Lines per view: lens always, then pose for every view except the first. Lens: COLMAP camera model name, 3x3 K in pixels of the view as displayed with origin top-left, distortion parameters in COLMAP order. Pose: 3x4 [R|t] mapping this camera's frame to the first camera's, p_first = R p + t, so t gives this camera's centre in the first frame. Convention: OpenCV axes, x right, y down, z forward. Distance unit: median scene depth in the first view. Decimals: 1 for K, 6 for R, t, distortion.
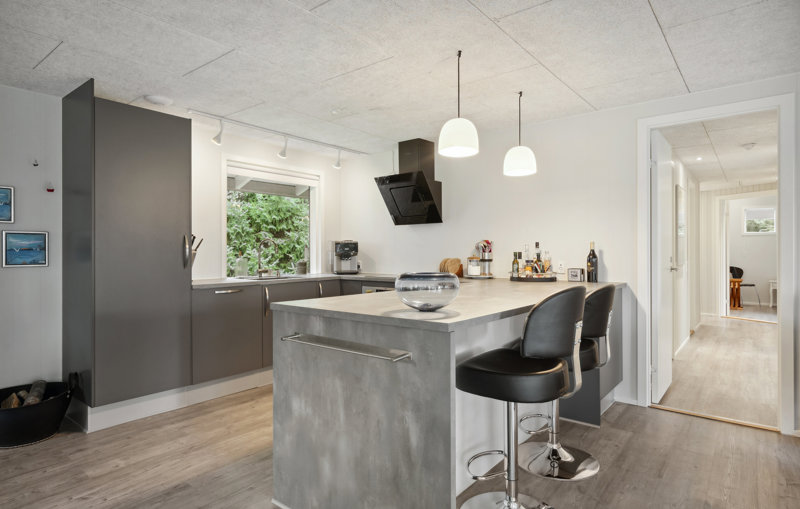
lens RADIAL K [[439.0, 0, 401.1], [0, 439.0, 250.3], [0, 0, 1]] dist [0.005556, 0.000881]
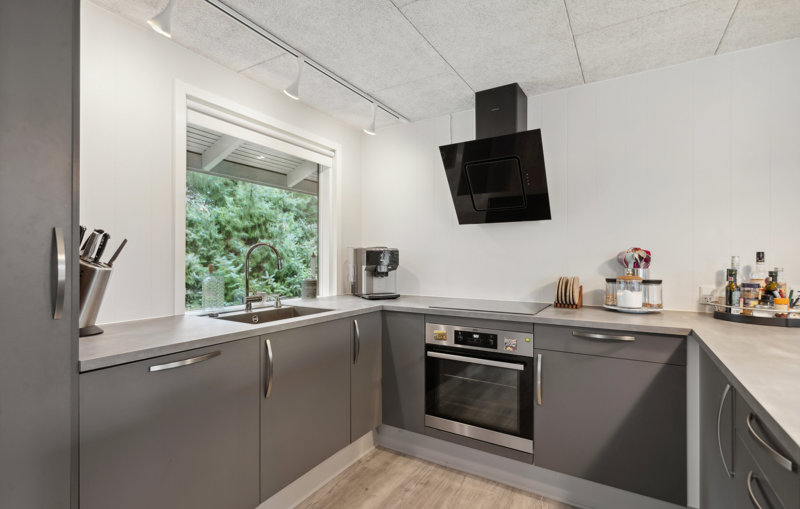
lens RADIAL K [[372.1, 0, 401.0], [0, 372.1, 260.0], [0, 0, 1]] dist [0.001627, 0.000282]
pose [[0.991543, 0.003222, 0.129737, -0.172157], [-0.003982, 0.999976, 0.005597, -0.006464], [-0.129715, -0.006066, 0.991533, 0.454609]]
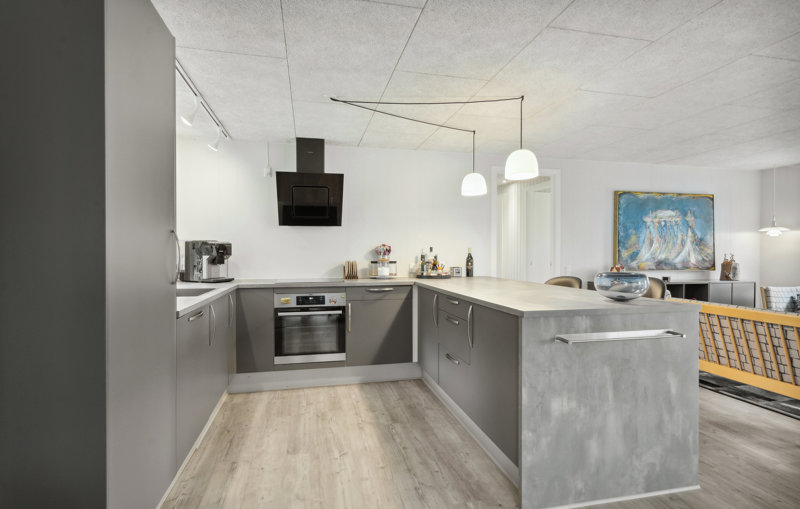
lens RADIAL K [[386.7, 0, 394.3], [0, 386.7, 254.4], [0, 0, 1]] dist [0.003146, 0.000071]
pose [[0.629860, -0.001825, 0.776707, -0.490428], [-0.005220, 0.999965, 0.006583, -0.003270], [-0.776692, -0.008201, 0.629828, 0.298662]]
